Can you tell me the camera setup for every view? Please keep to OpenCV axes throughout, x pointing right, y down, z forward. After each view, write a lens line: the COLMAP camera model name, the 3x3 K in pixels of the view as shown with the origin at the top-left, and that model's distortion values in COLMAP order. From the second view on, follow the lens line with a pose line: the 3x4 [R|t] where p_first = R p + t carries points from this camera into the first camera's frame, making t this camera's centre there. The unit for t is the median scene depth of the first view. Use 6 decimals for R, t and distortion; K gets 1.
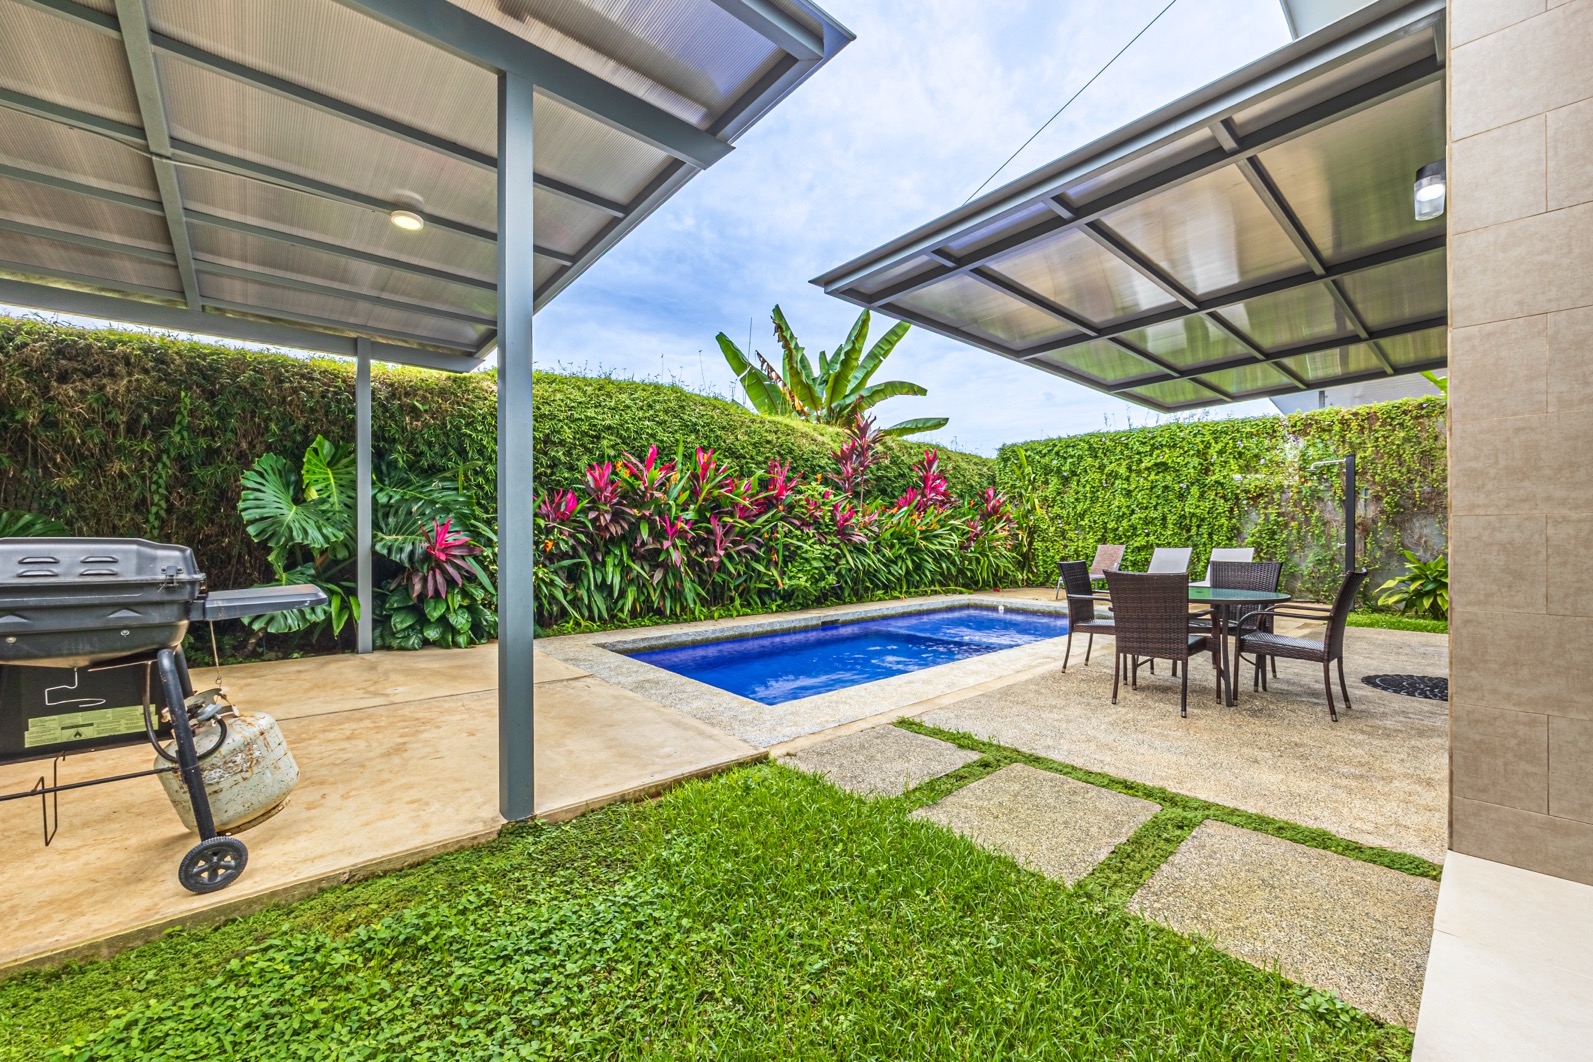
lens RADIAL K [[625.2, 0, 805.5], [0, 625.2, 534.1], [0, 0, 1]] dist [-0.000079, -0.000013]
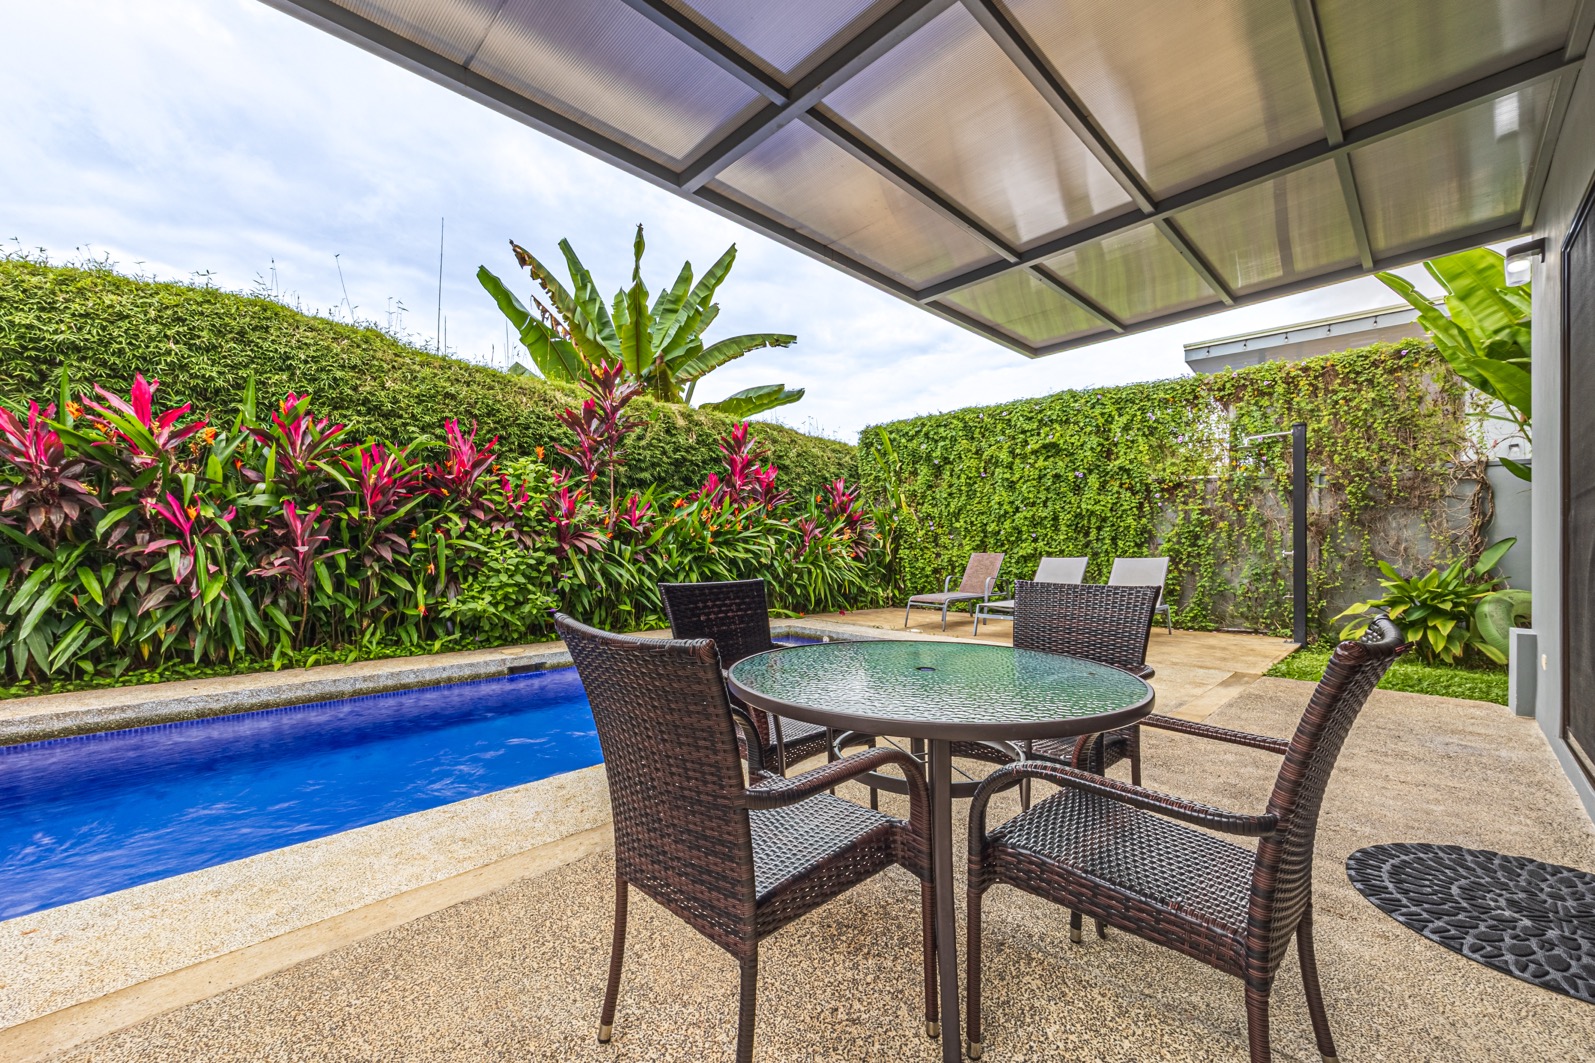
lens RADIAL K [[625.1, 0, 775.9], [0, 625.1, 535.5], [0, 0, 1]] dist [0.001529, -0.000169]
pose [[0.999652, 0.004640, 0.025984, 0.232943], [-0.004248, 0.999876, -0.015148, 0.009323], [-0.026051, 0.015033, 0.999548, 0.275202]]
